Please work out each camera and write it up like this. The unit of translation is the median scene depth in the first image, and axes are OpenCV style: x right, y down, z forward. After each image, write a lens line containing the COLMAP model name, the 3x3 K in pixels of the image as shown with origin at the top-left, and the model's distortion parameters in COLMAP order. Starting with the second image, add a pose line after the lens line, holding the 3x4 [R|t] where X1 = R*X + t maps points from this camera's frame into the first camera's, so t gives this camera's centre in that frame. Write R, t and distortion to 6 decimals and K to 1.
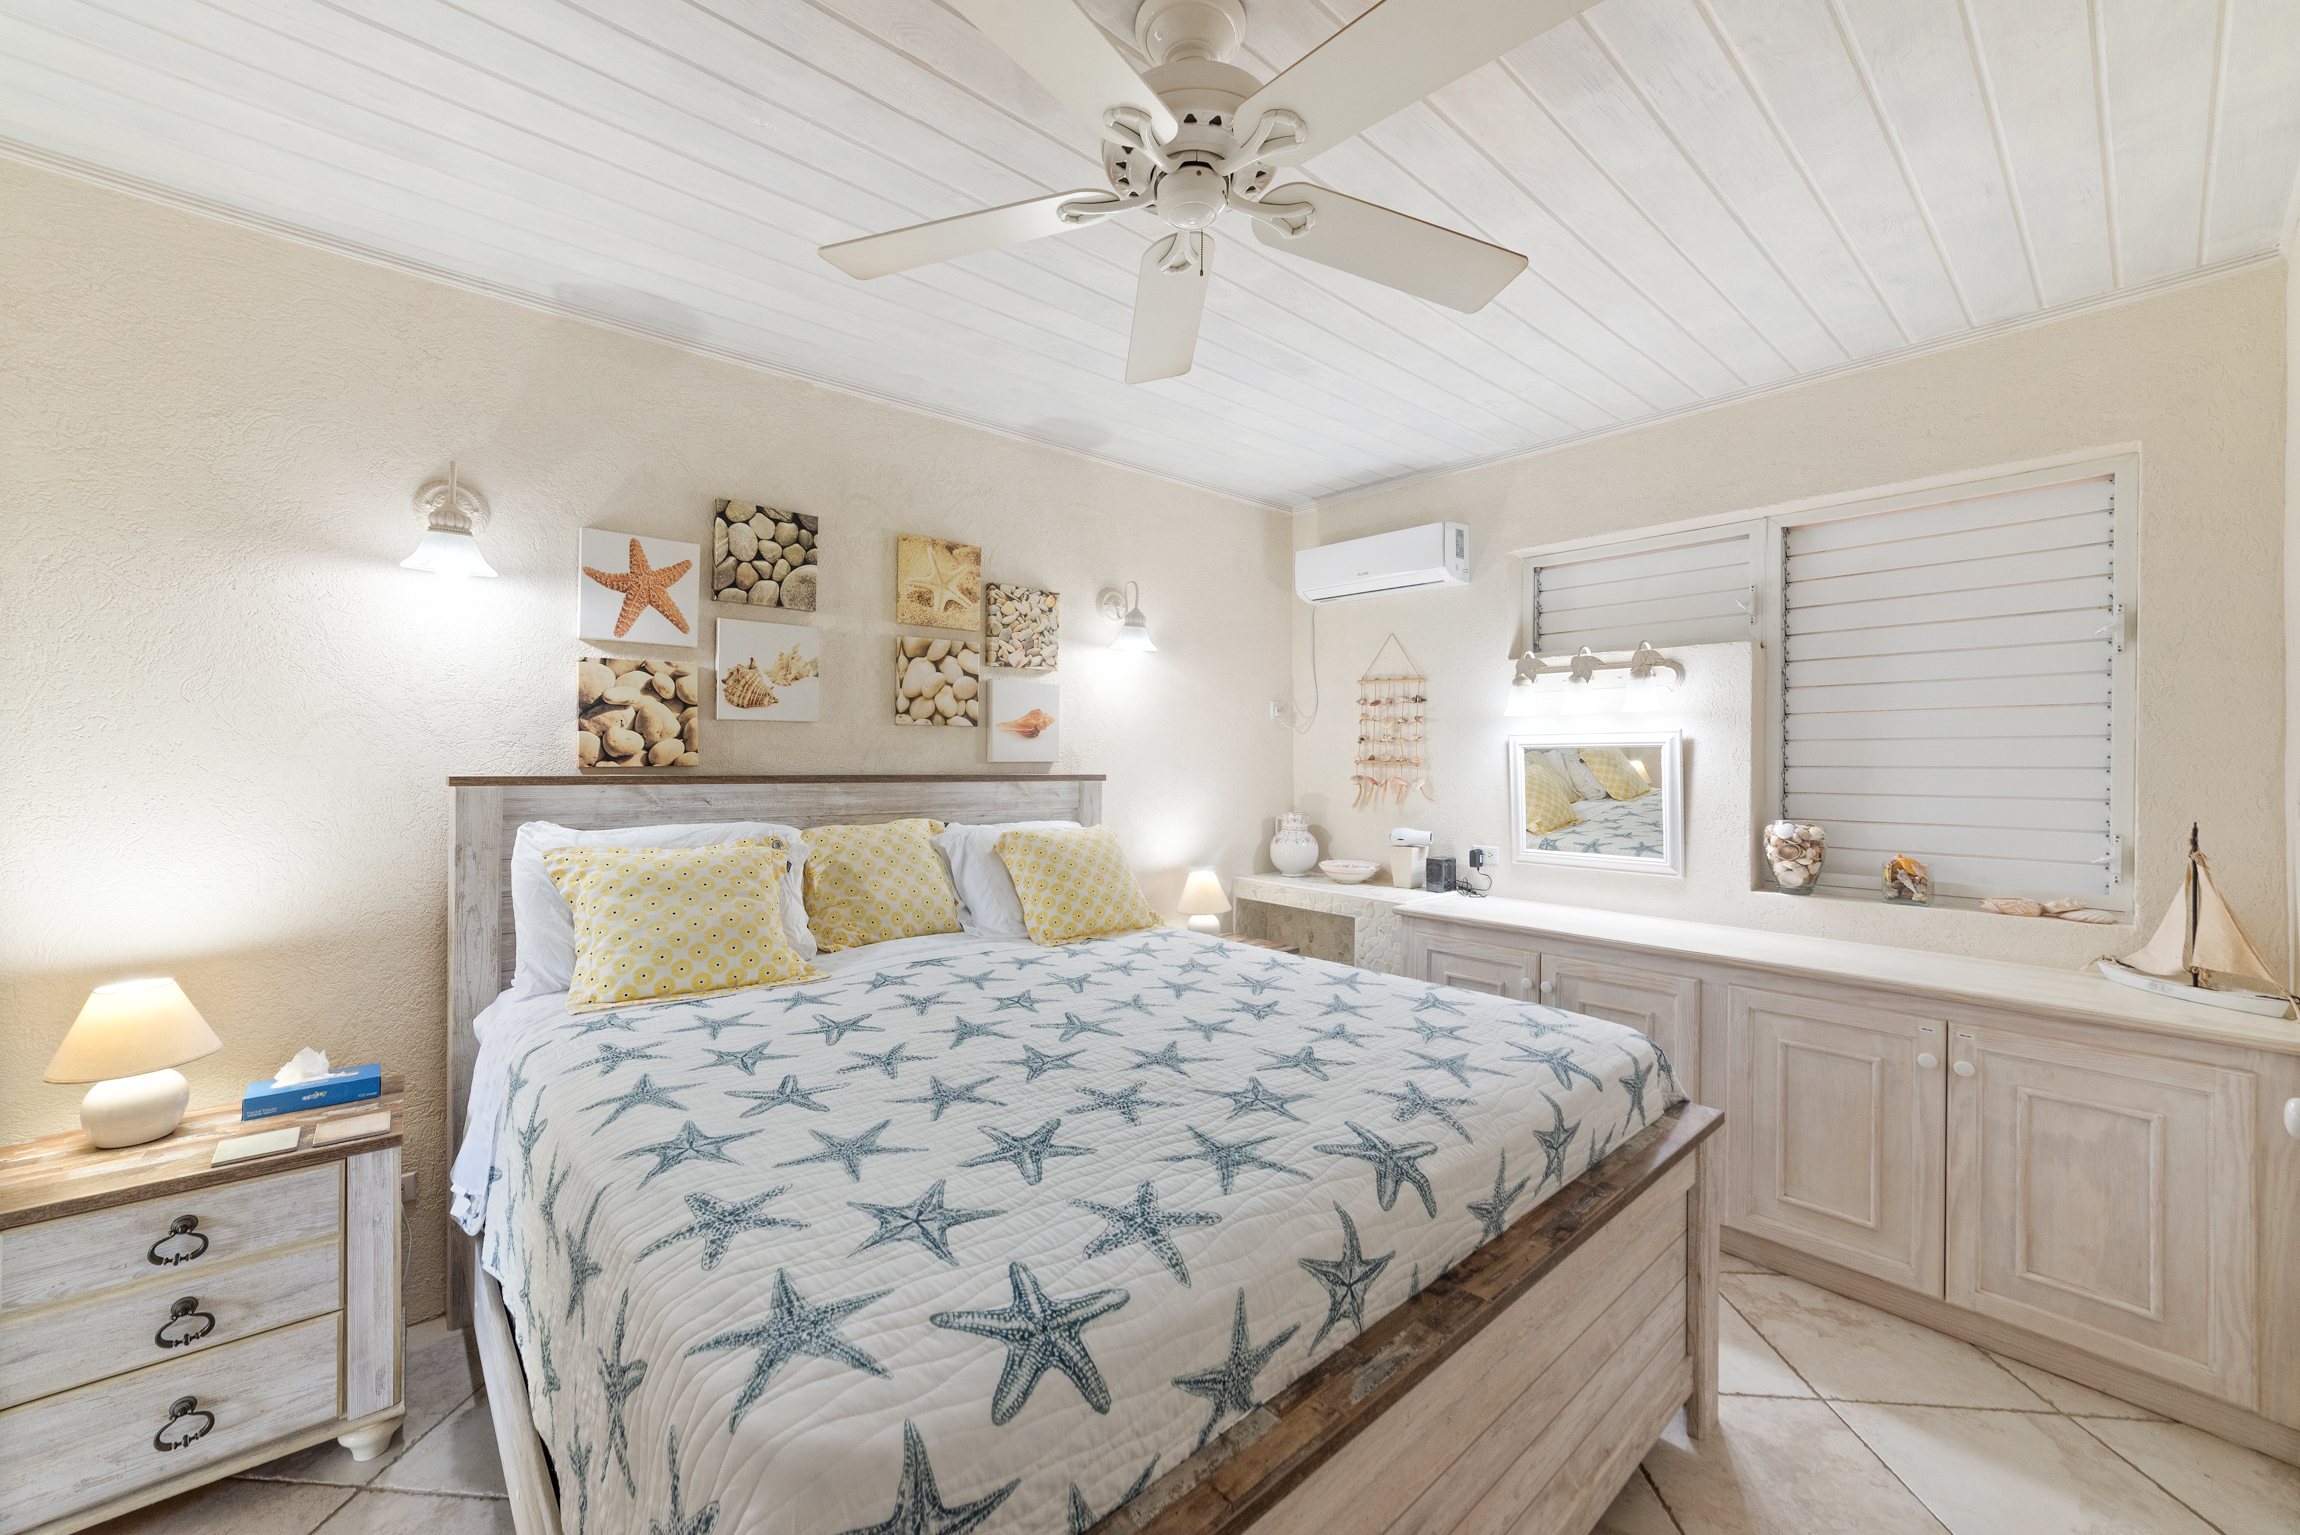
lens RADIAL K [[897.7, 0, 1136.4], [0, 897.7, 763.5], [0, 0, 1]] dist [-0.018697, 0.007363]
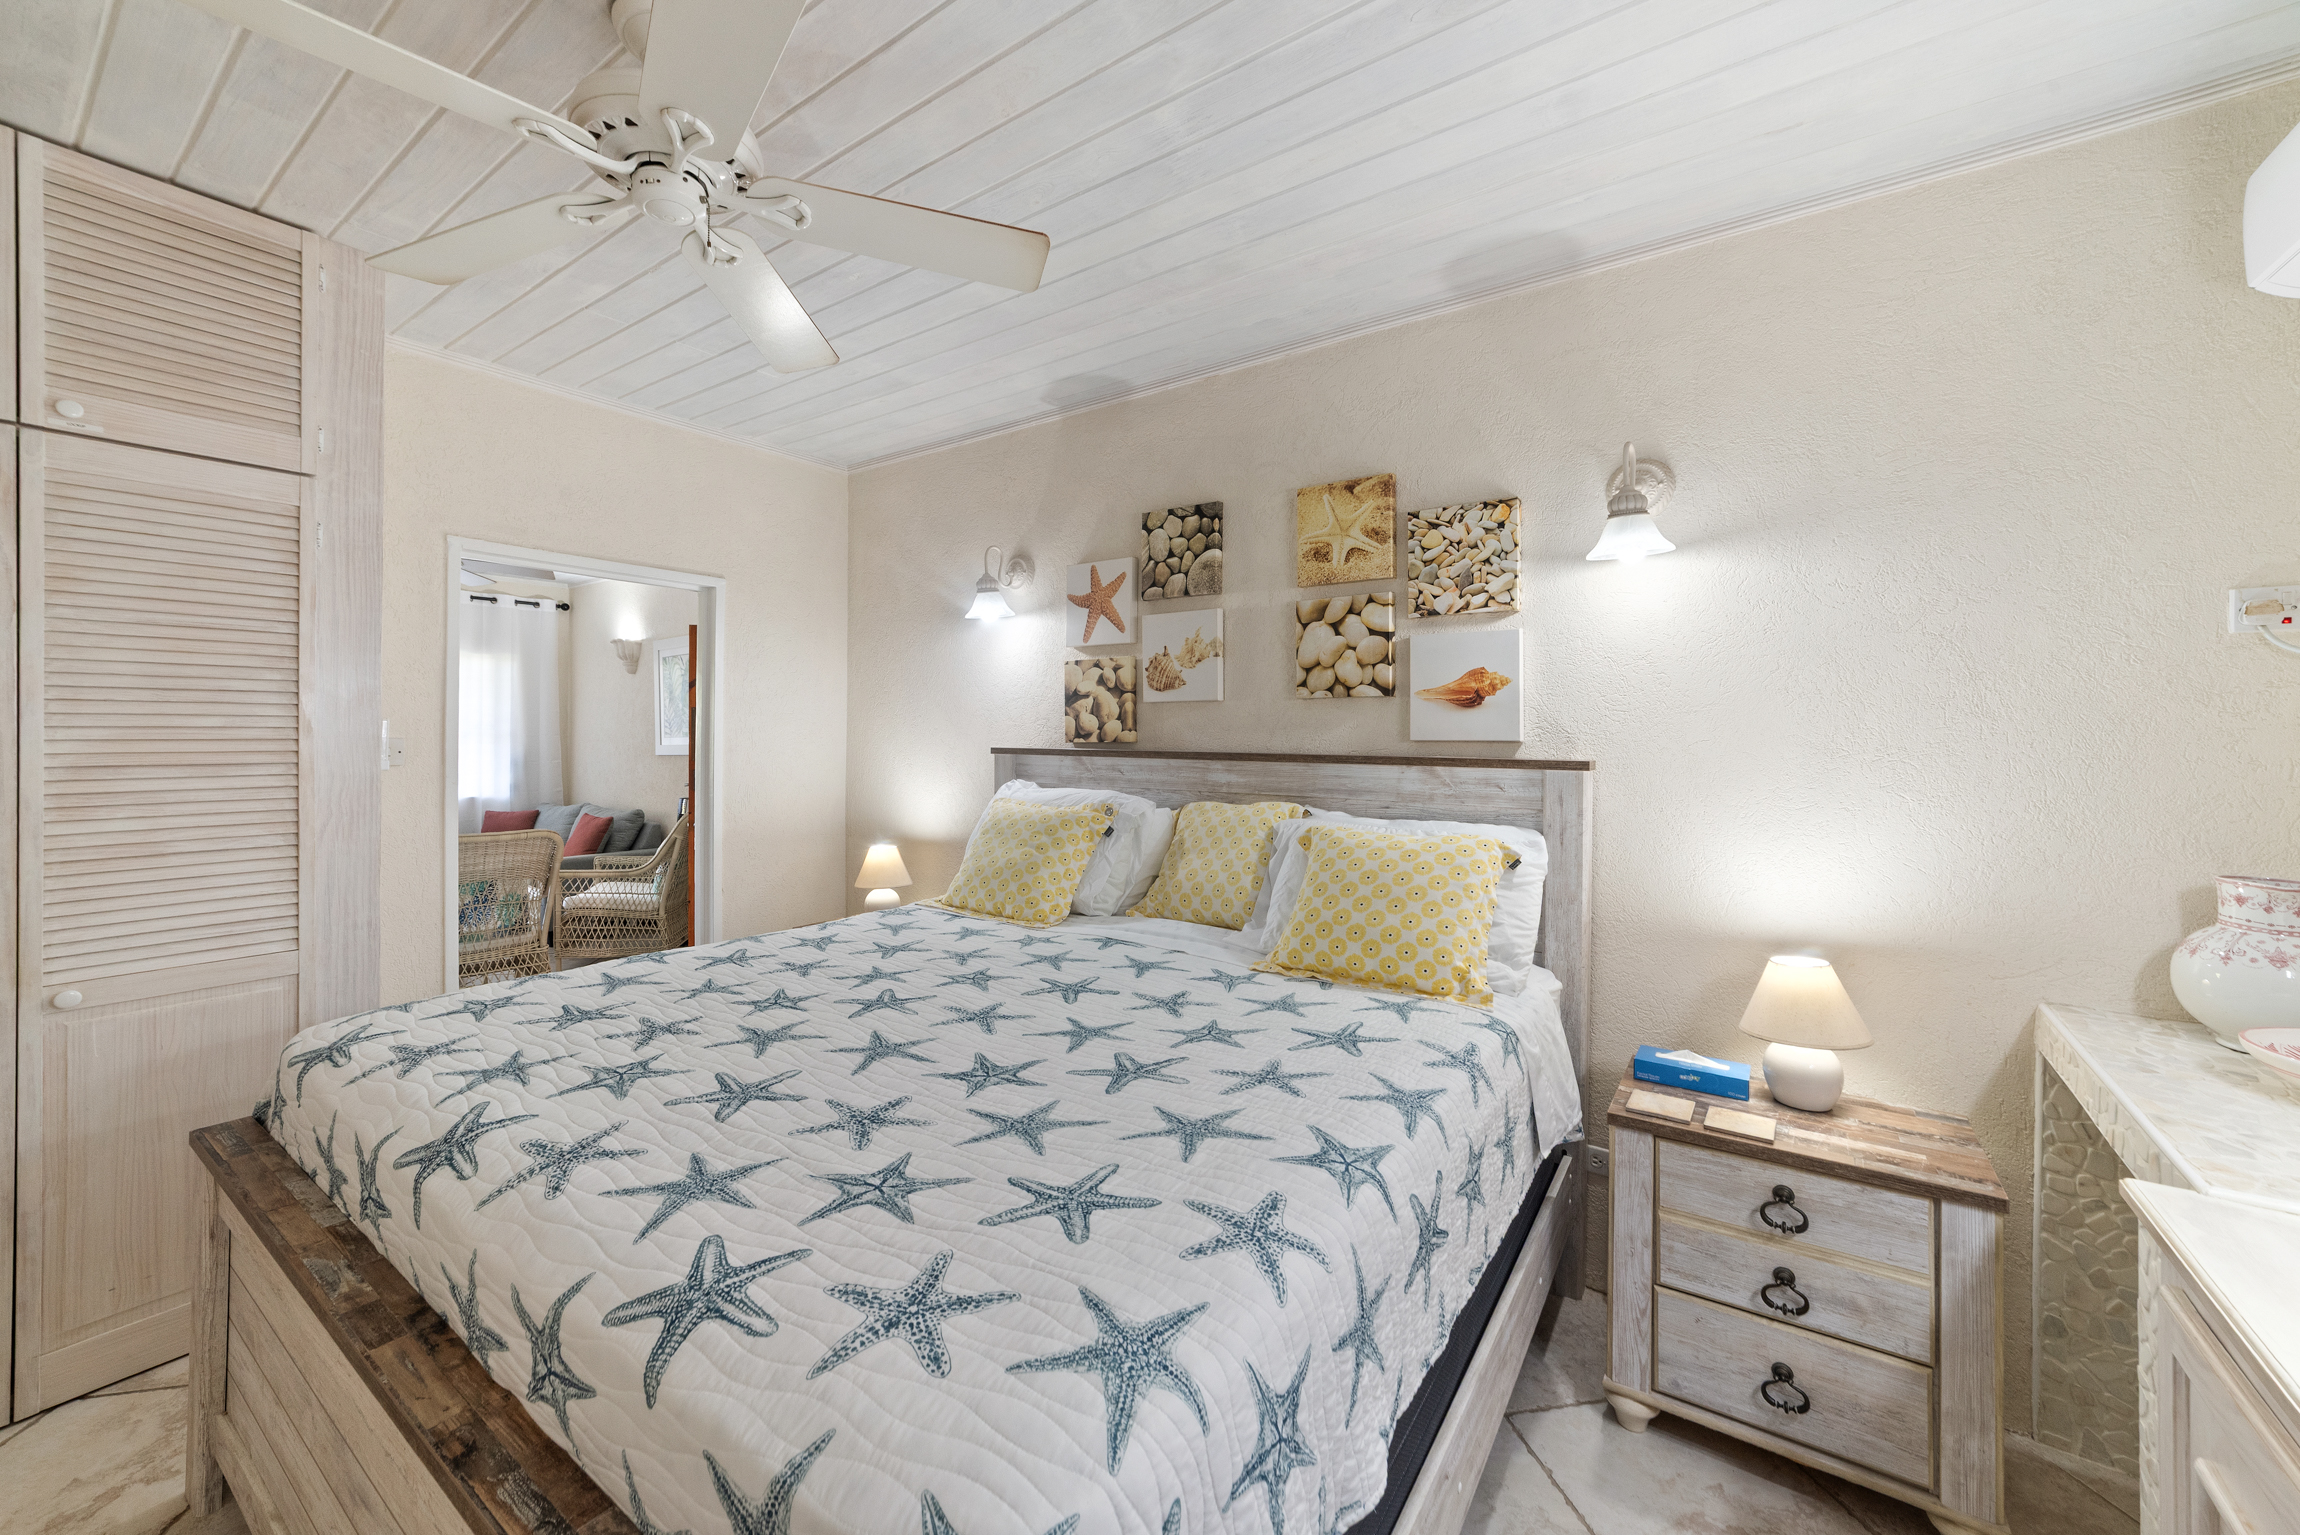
lens RADIAL K [[897.7, 0, 1139.6], [0, 897.7, 736.6], [0, 0, 1]] dist [-0.018697, 0.007363]
pose [[0.230097, -0.002604, -0.973164, 0.600056], [-0.008675, 0.999951, -0.004726, 0.000743], [0.973129, 0.009529, 0.230064, 0.649610]]
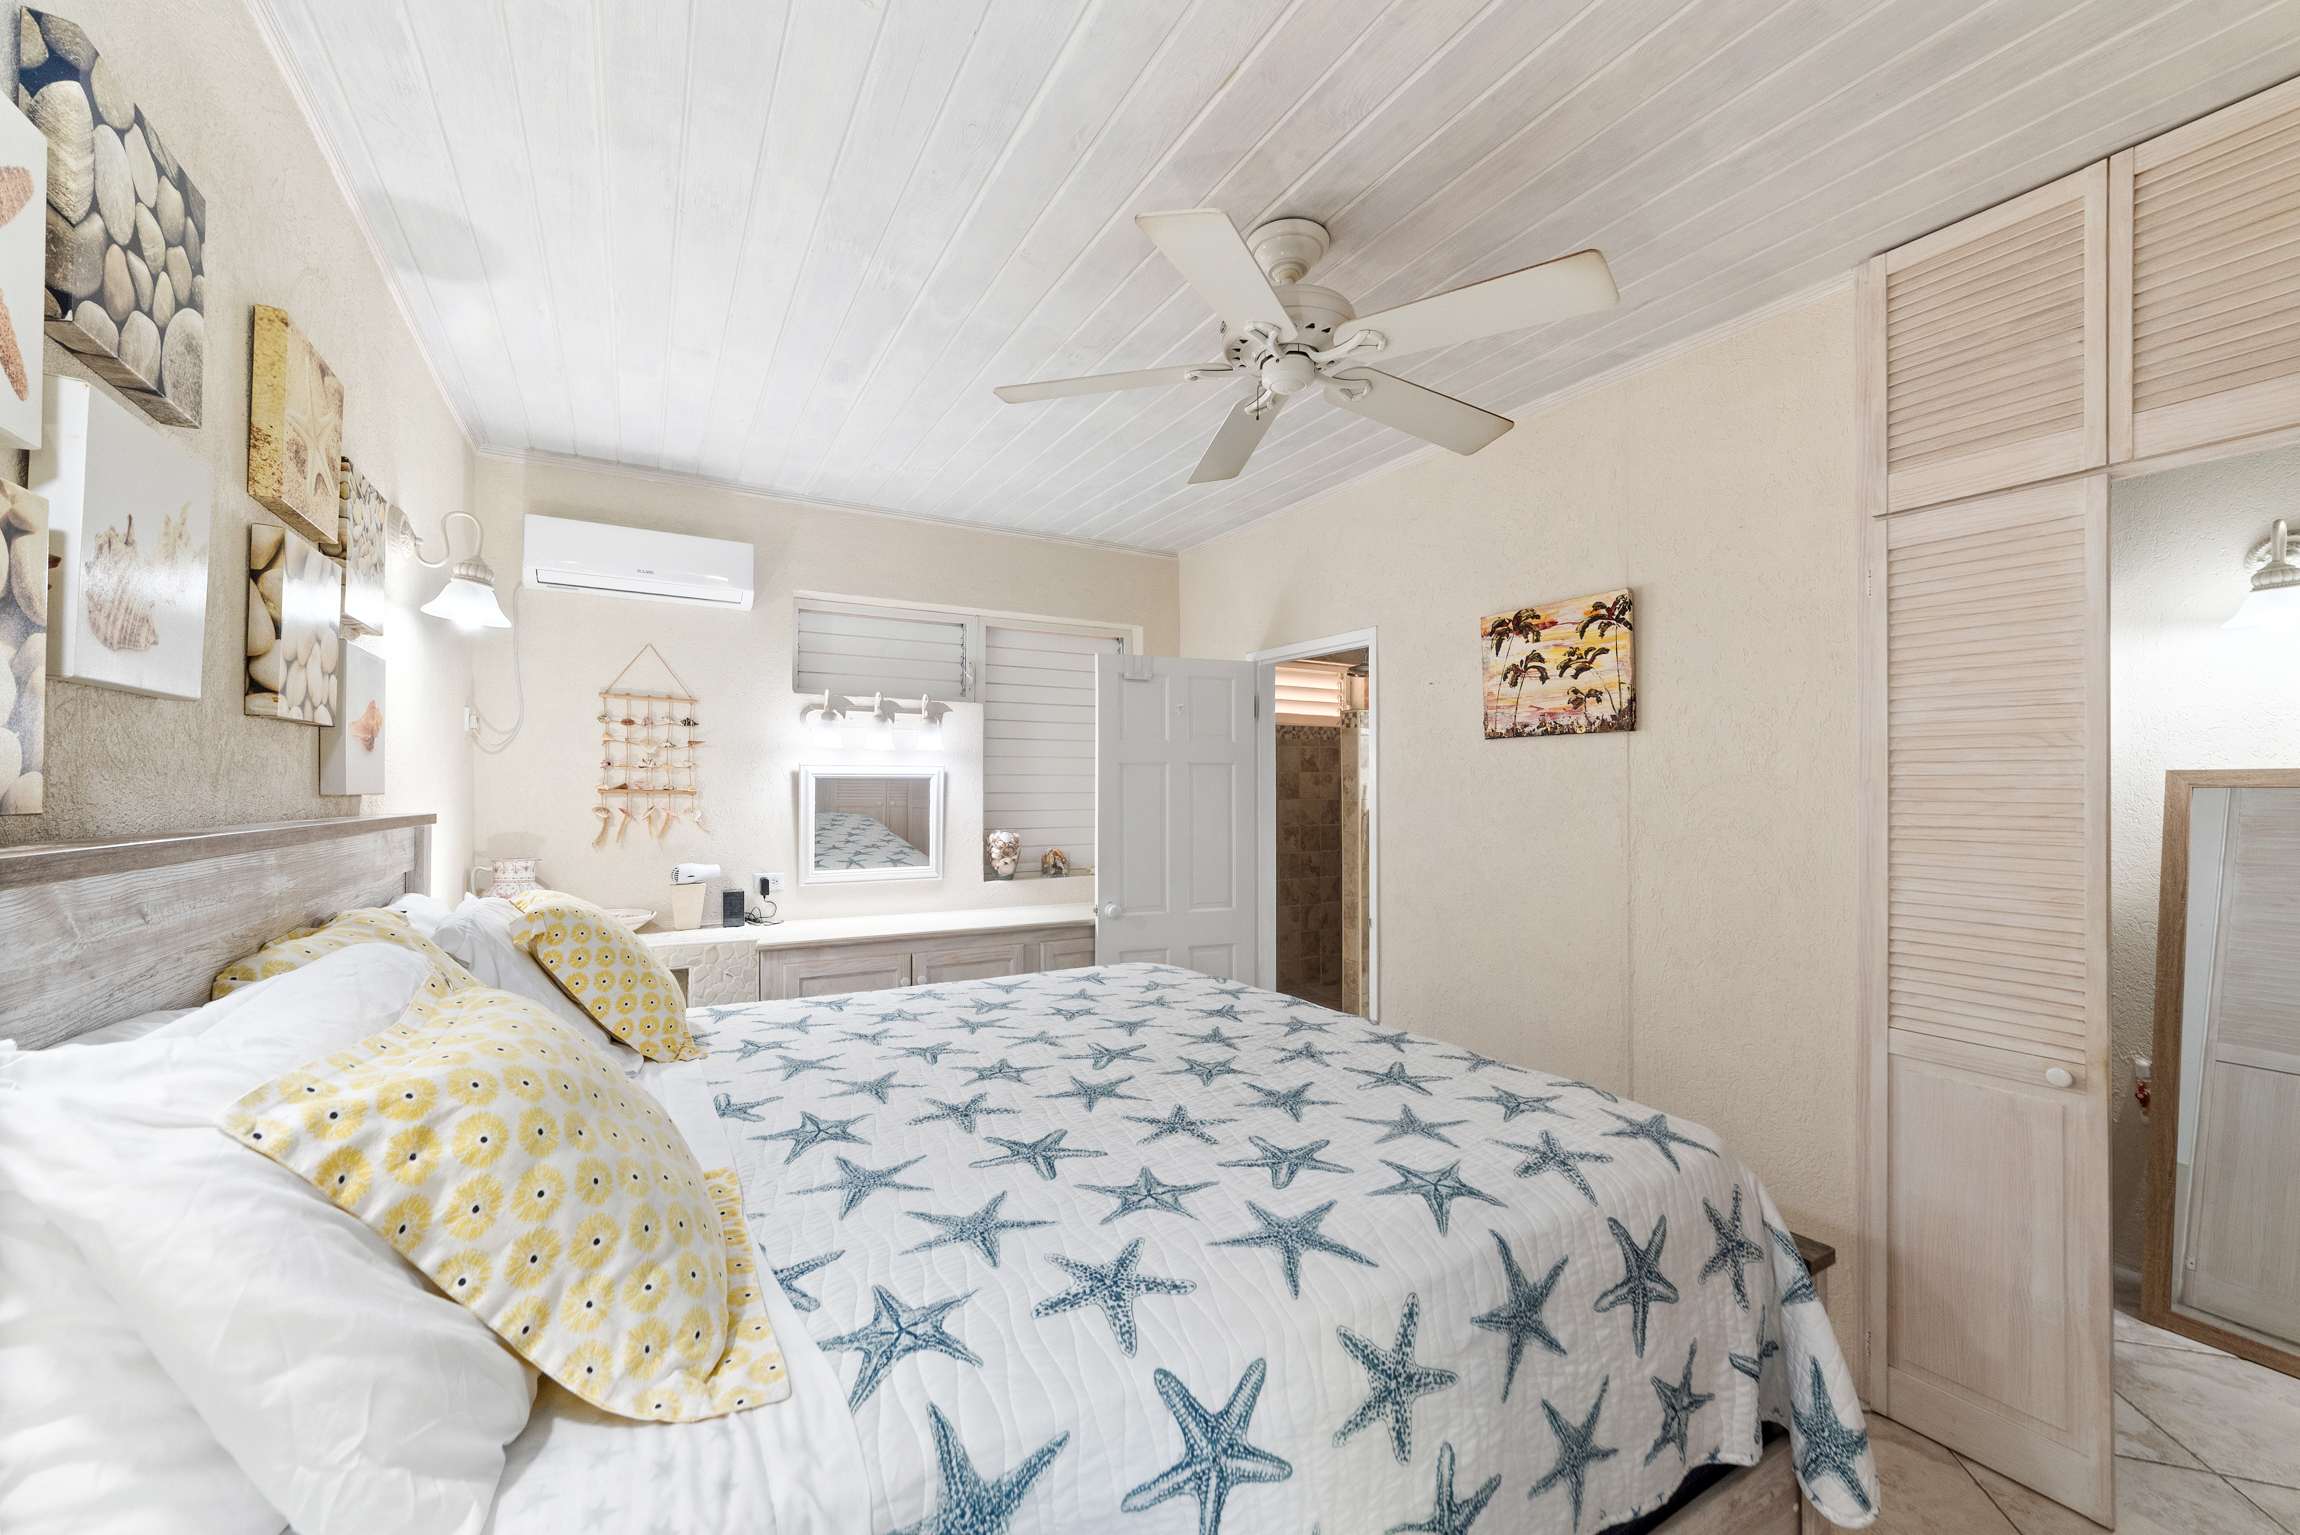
lens RADIAL K [[897.7, 0, 1146.3], [0, 897.7, 802.4], [0, 0, 1]] dist [-0.018697, 0.007363]
pose [[0.190706, -0.017477, 0.981492, -0.648226], [0.003716, 0.999847, 0.017082, -0.005198], [-0.981640, 0.000389, 0.190742, 0.477385]]
